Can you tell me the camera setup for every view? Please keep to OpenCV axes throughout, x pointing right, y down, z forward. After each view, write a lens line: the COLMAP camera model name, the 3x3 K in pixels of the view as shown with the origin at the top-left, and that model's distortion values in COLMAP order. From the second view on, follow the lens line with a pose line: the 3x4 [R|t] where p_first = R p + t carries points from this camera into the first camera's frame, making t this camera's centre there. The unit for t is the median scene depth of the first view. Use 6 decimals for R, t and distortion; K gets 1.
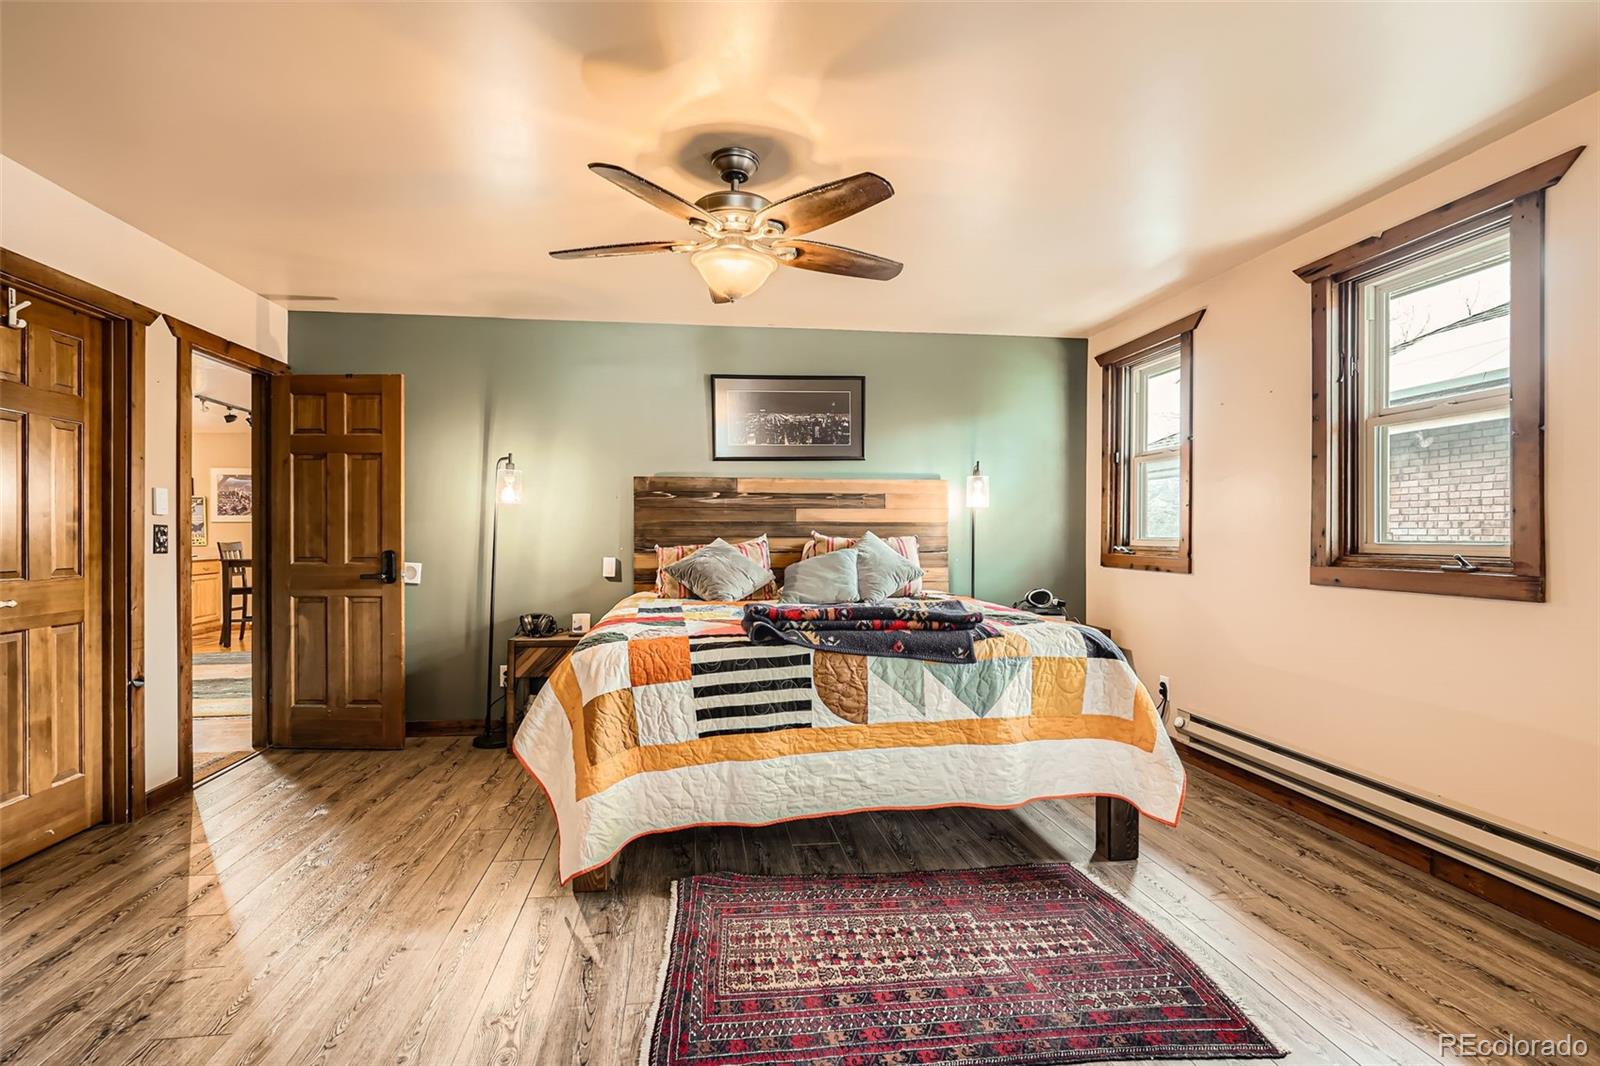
lens RADIAL K [[768.1, 0, 787.8], [0, 768.1, 537.4], [0, 0, 1]] dist [0.003221, -0.001975]
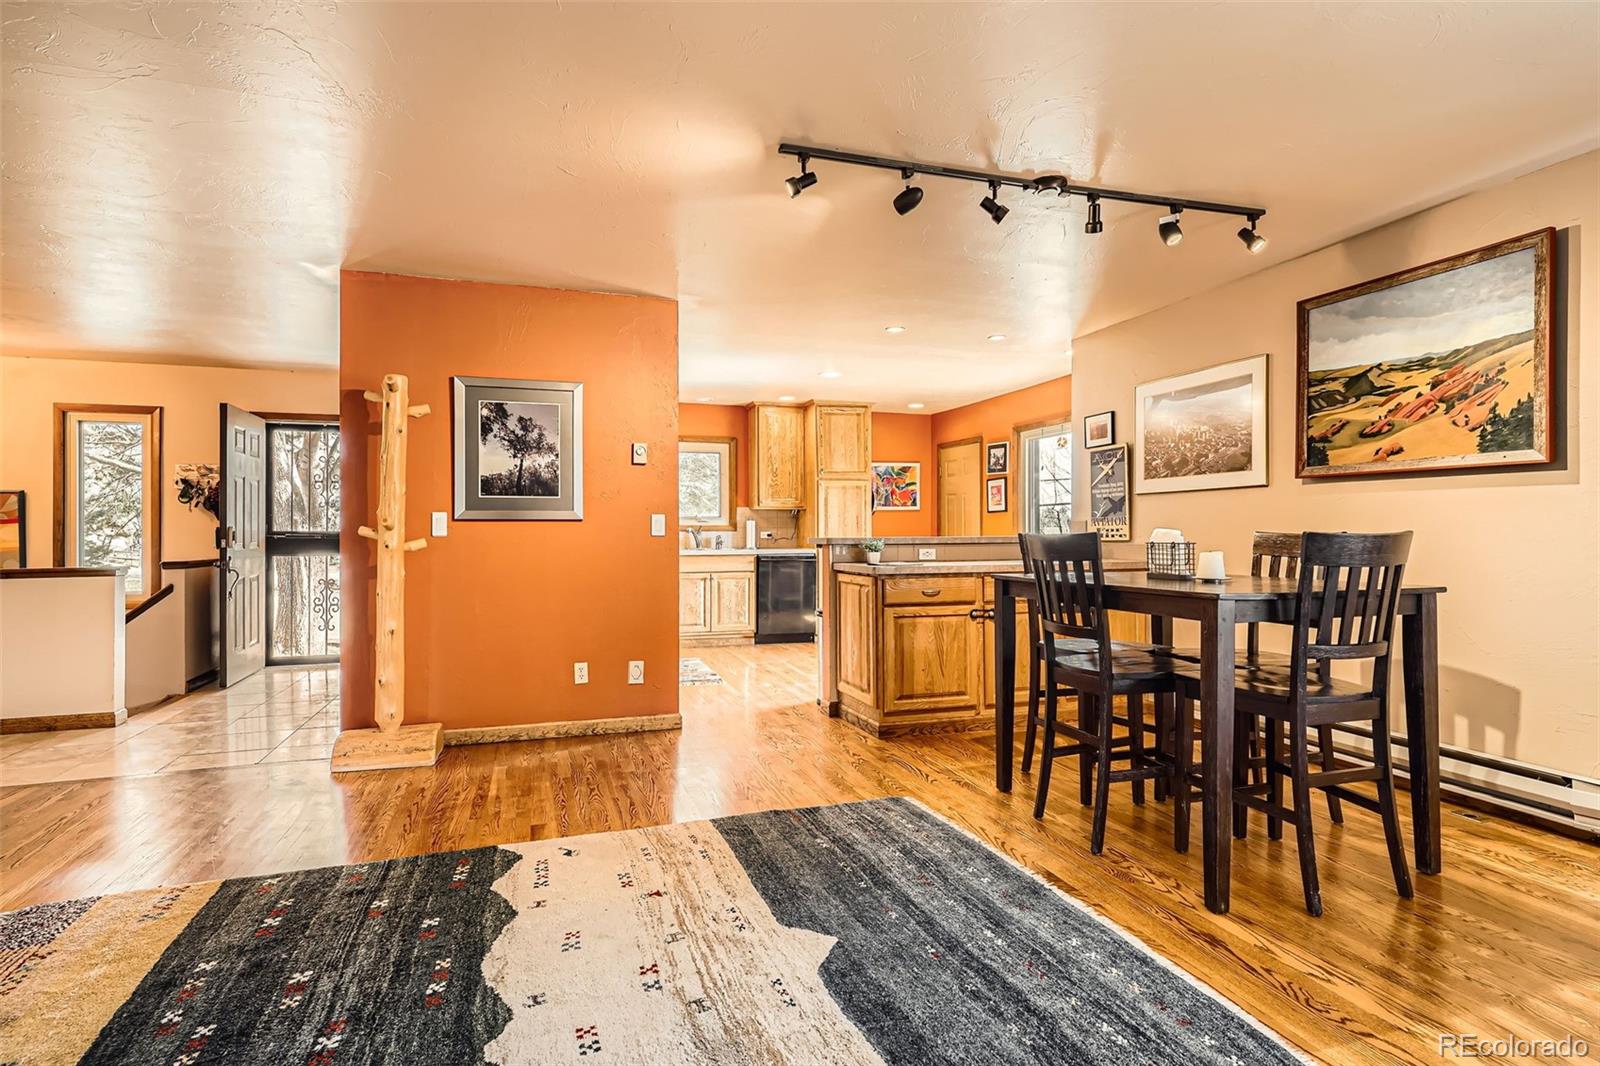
lens RADIAL K [[802.2, 0, 787.7], [0, 802.2, 527.4], [0, 0, 1]] dist [0.005038, 0.000259]
pose [[0.184661, -0.003271, -0.982797, -0.276774], [-0.000106, 0.999994, -0.003348, 0.003616], [0.982802, 0.000723, 0.184660, 0.678711]]
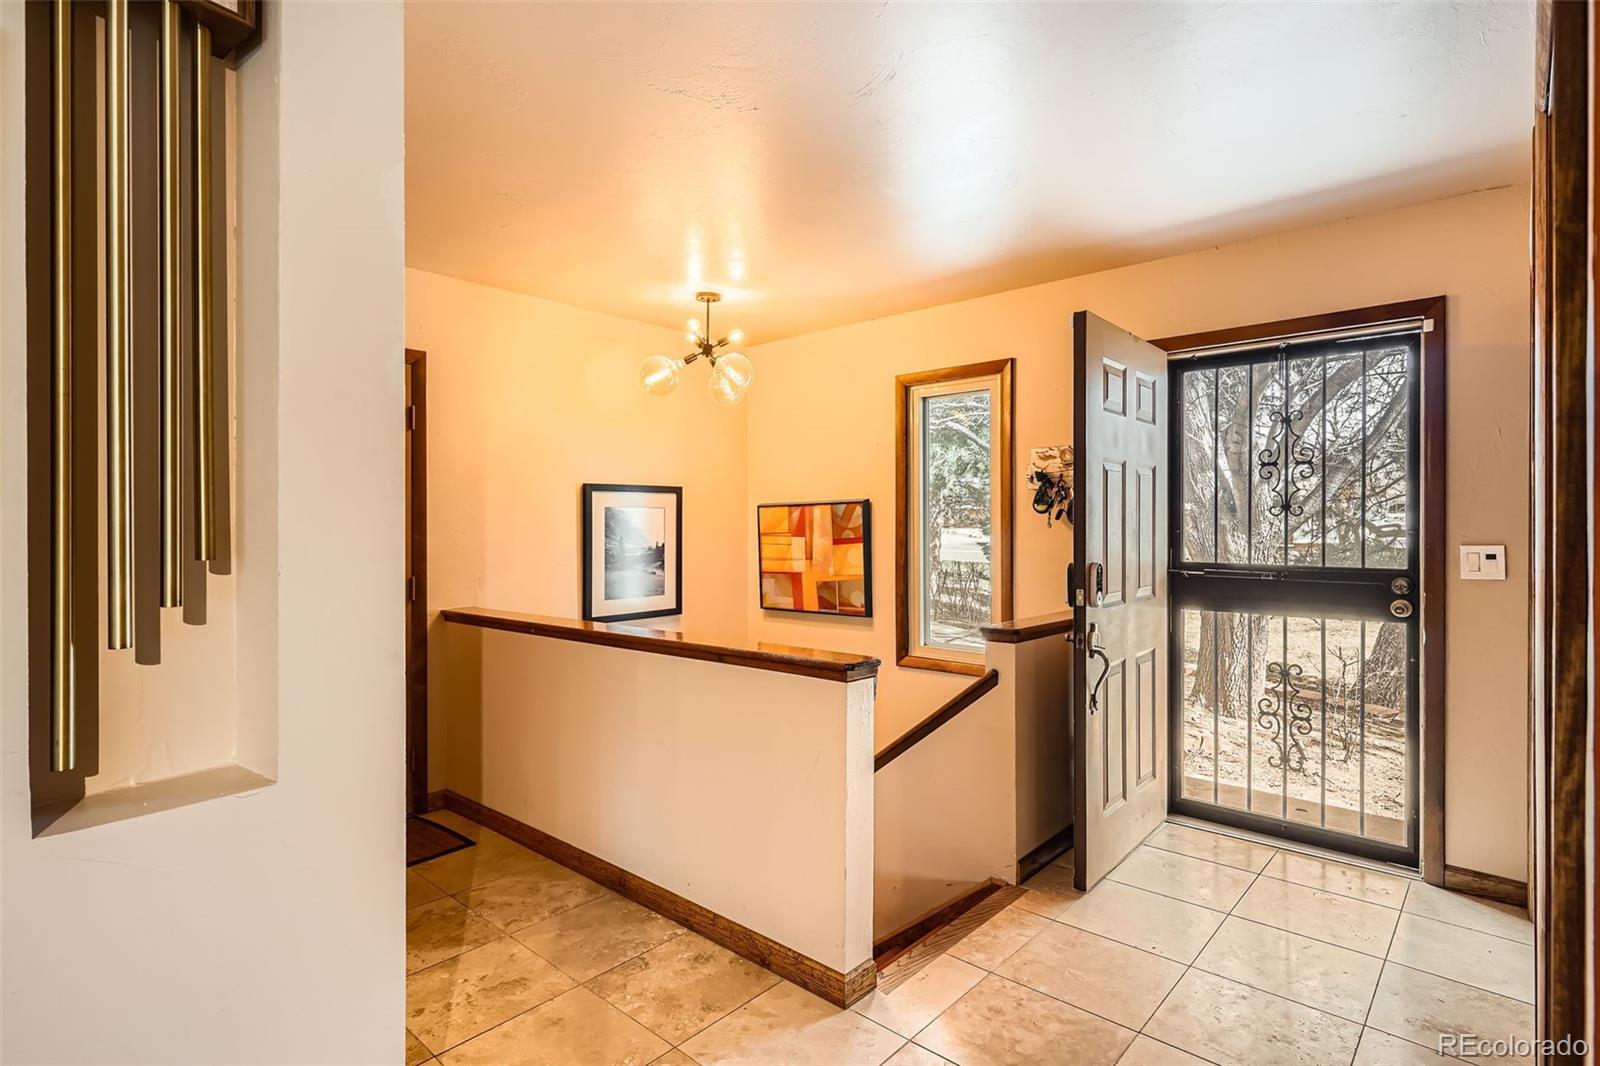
lens RADIAL K [[802.2, 0, 787.7], [0, 802.2, 527.4], [0, 0, 1]] dist [0.005038, 0.000259]
pose [[-0.758564, 0.003444, -0.651590, -0.664184], [-0.000255, 0.999984, 0.005581, -0.013463], [0.651599, 0.004400, -0.758551, 0.532133]]
